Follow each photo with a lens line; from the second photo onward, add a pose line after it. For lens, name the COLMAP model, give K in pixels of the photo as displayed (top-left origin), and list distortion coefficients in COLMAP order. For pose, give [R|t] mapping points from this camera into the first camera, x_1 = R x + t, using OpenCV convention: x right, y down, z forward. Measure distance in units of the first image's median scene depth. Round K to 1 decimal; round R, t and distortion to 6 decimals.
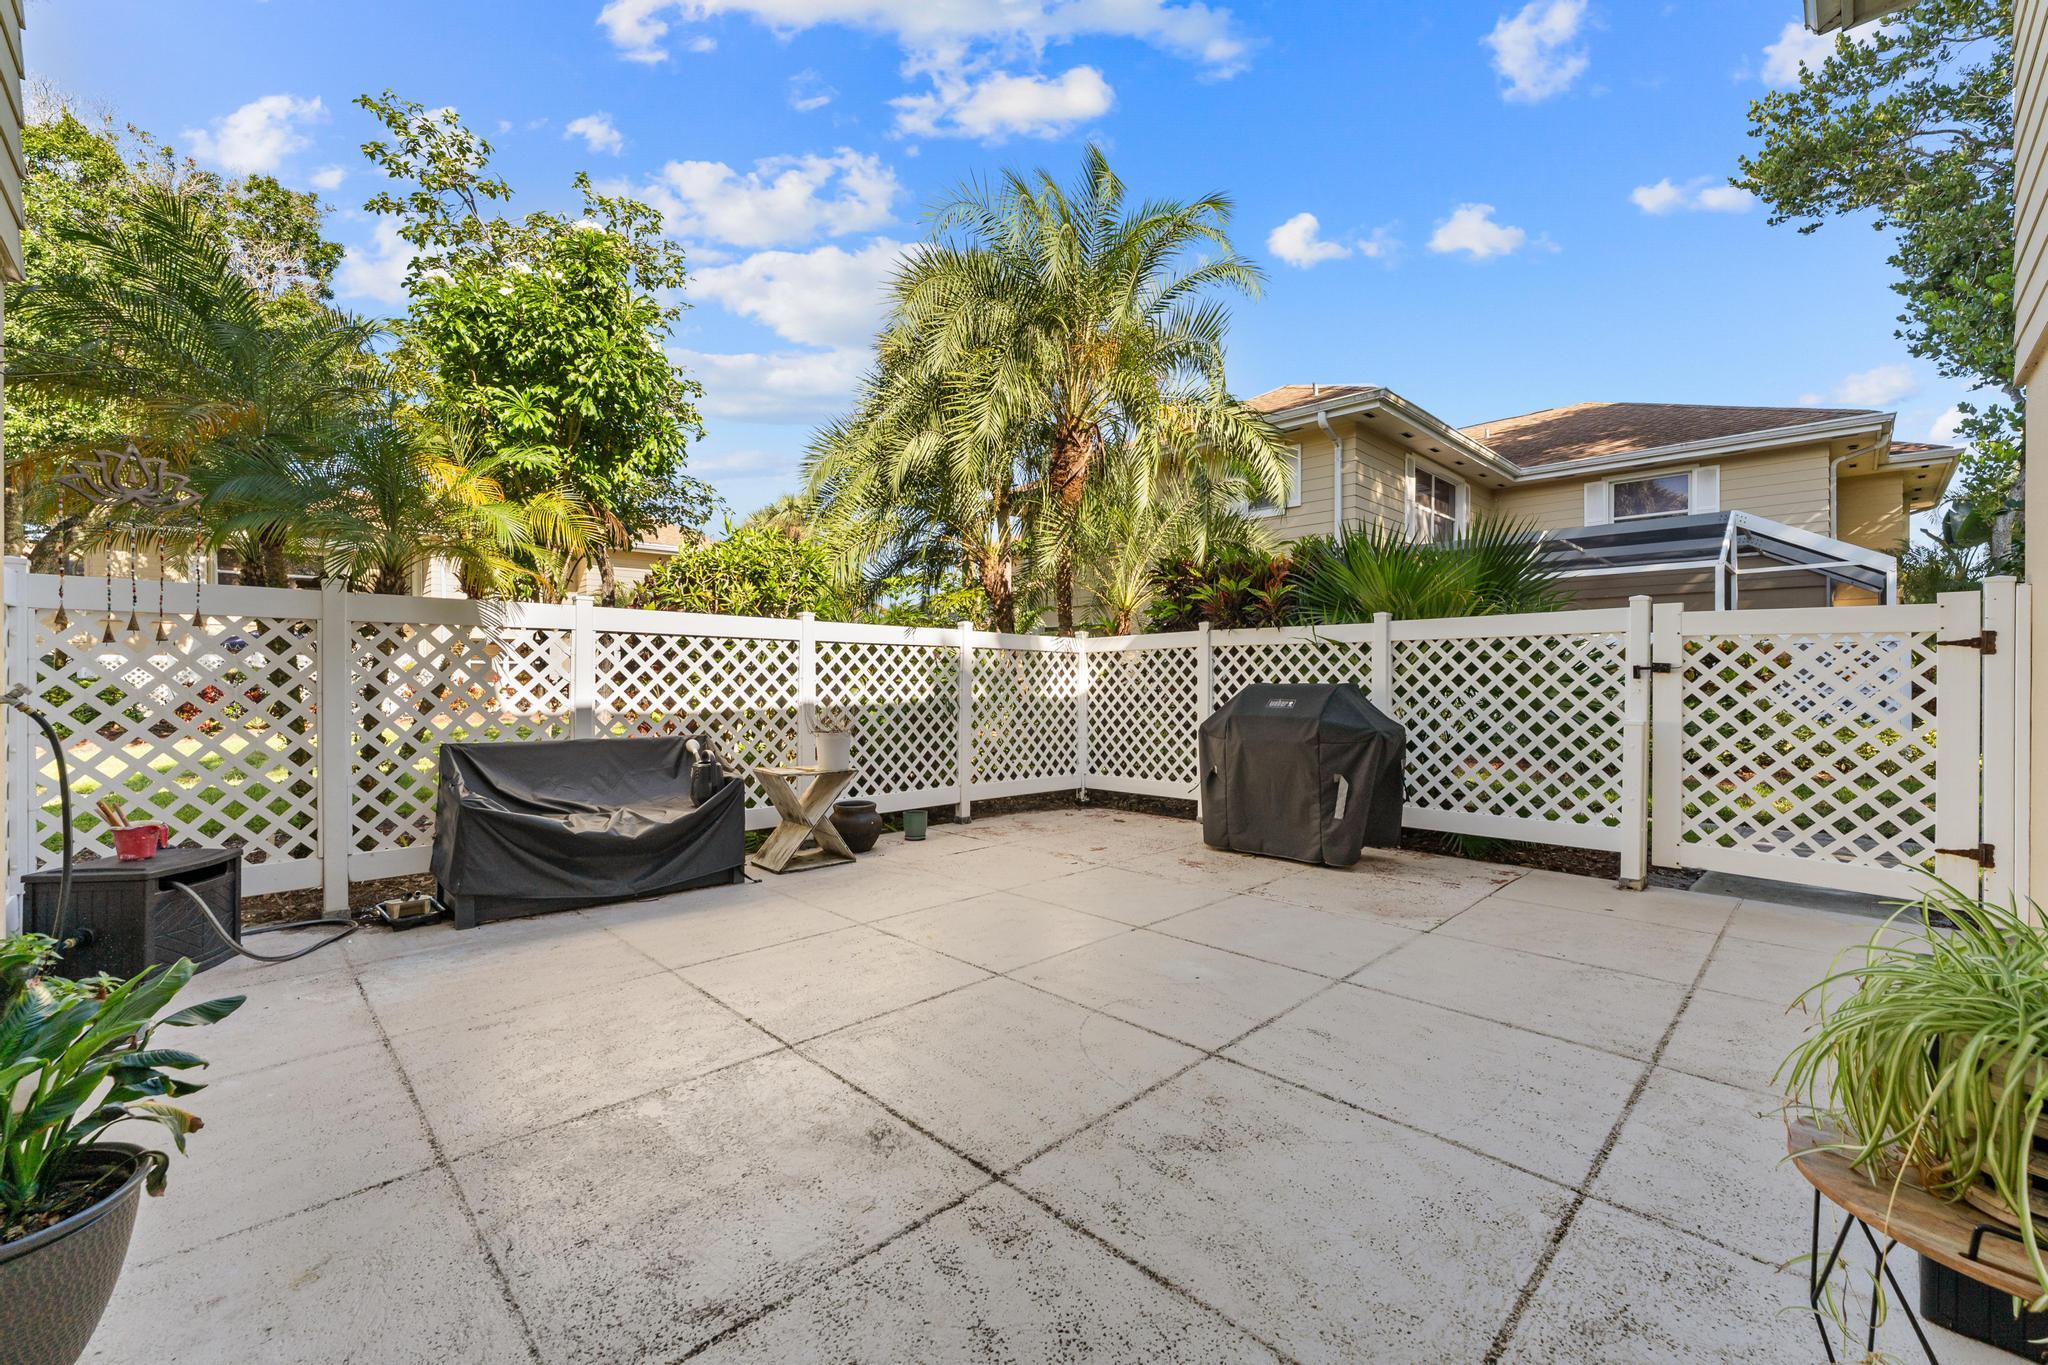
lens RADIAL K [[819.9, 0, 1026.0], [0, 819.9, 681.4], [0, 0, 1]] dist [-0.001924, 0.000462]
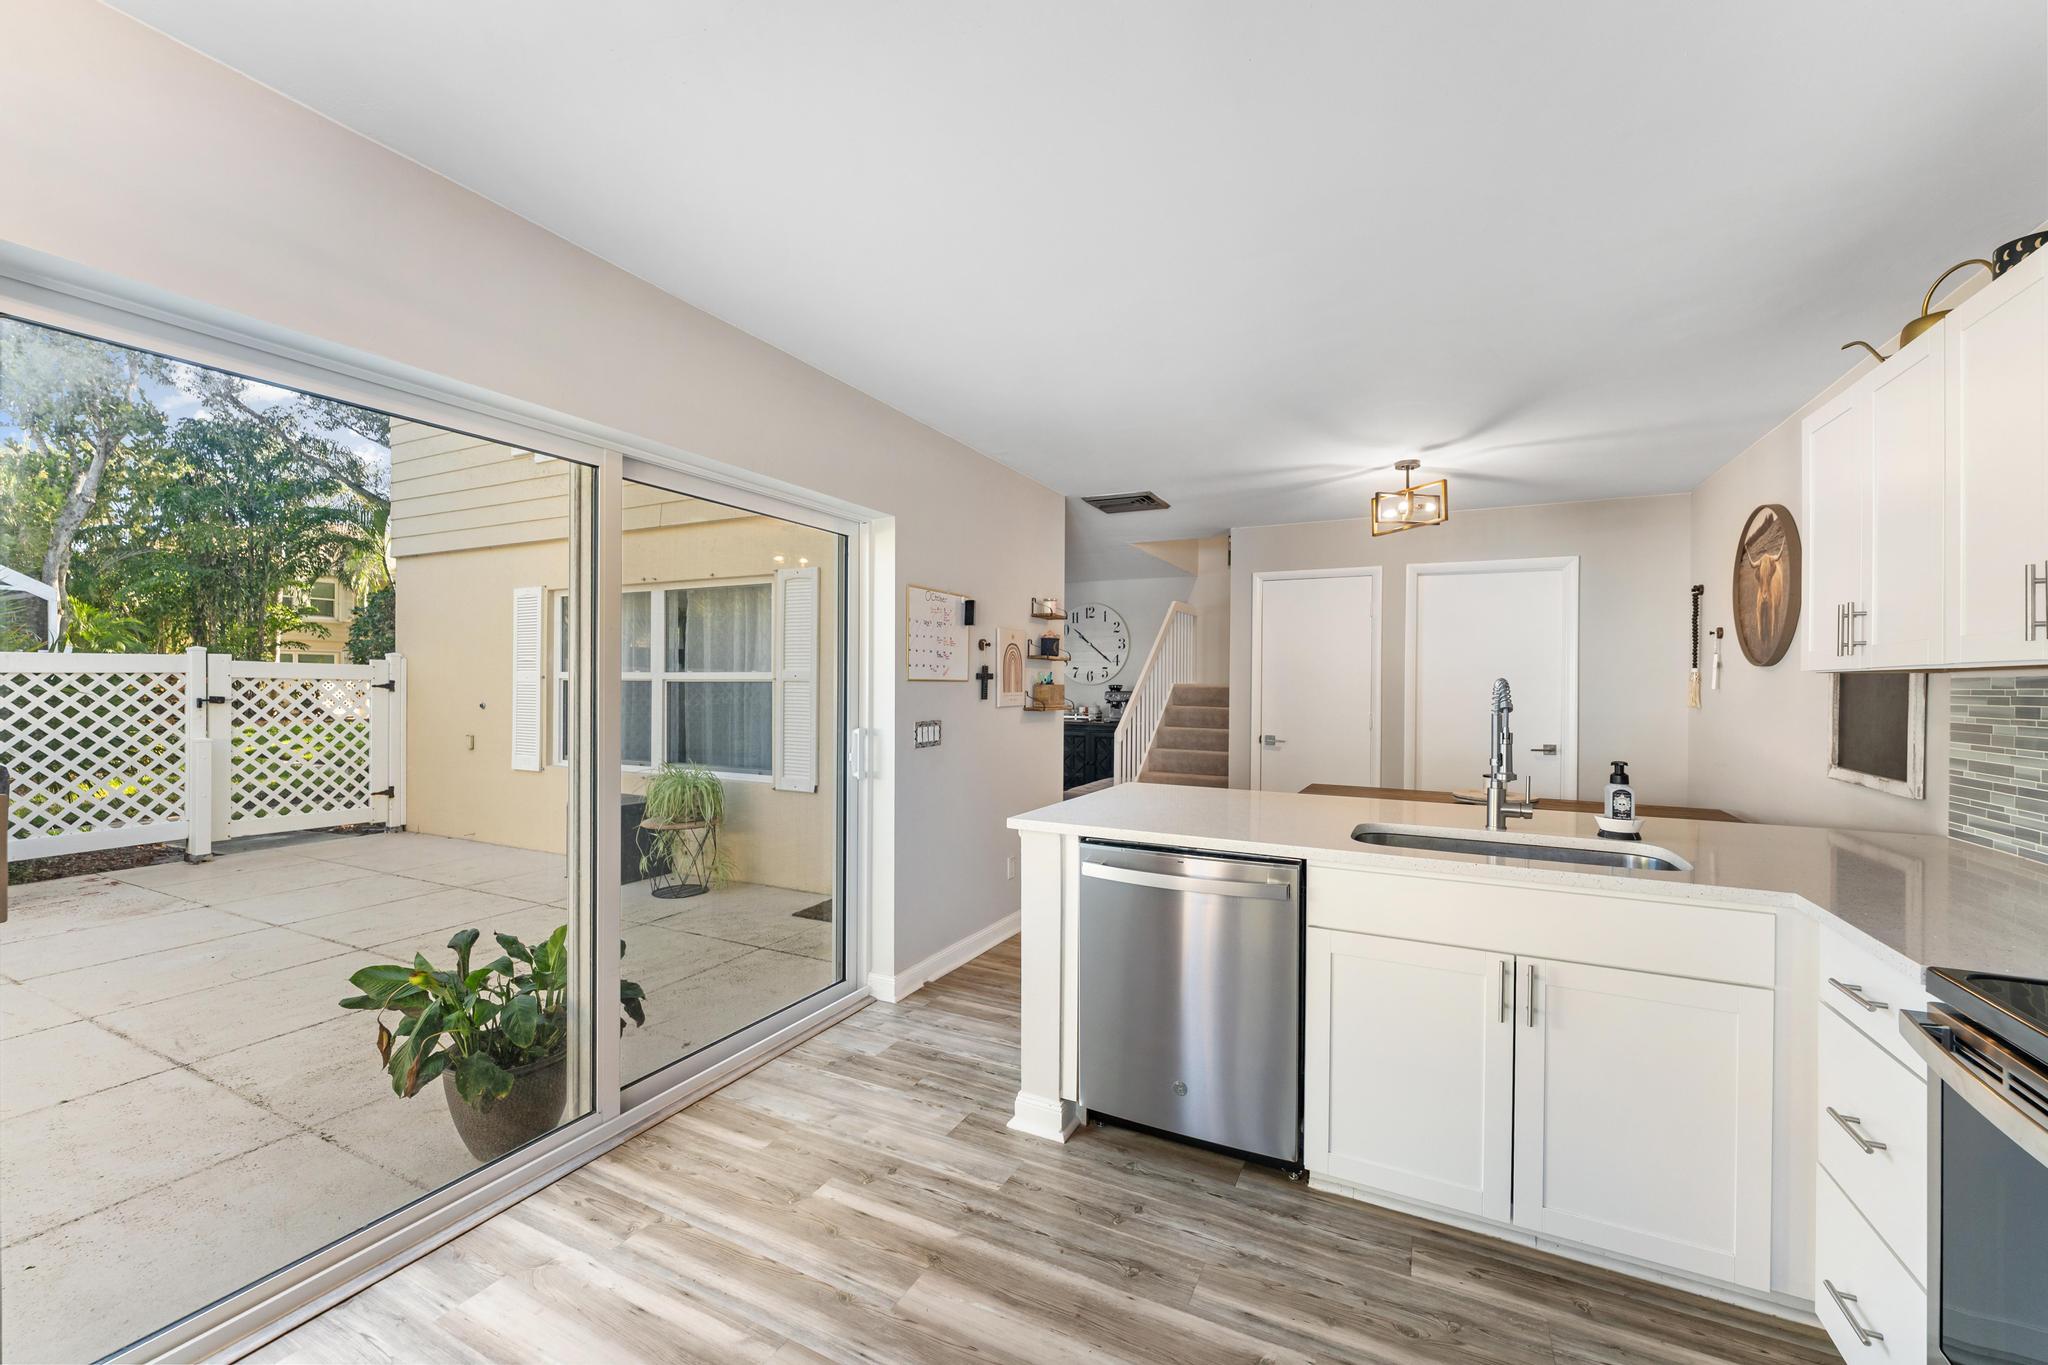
lens RADIAL K [[819.9, 0, 1026.3], [0, 819.9, 680.6], [0, 0, 1]] dist [-0.001924, 0.000462]
pose [[-0.322915, -0.003598, 0.946421, -1.011143], [-0.002297, 0.999993, 0.003018, -0.057773], [-0.946425, -0.001200, -0.322921, 0.145762]]
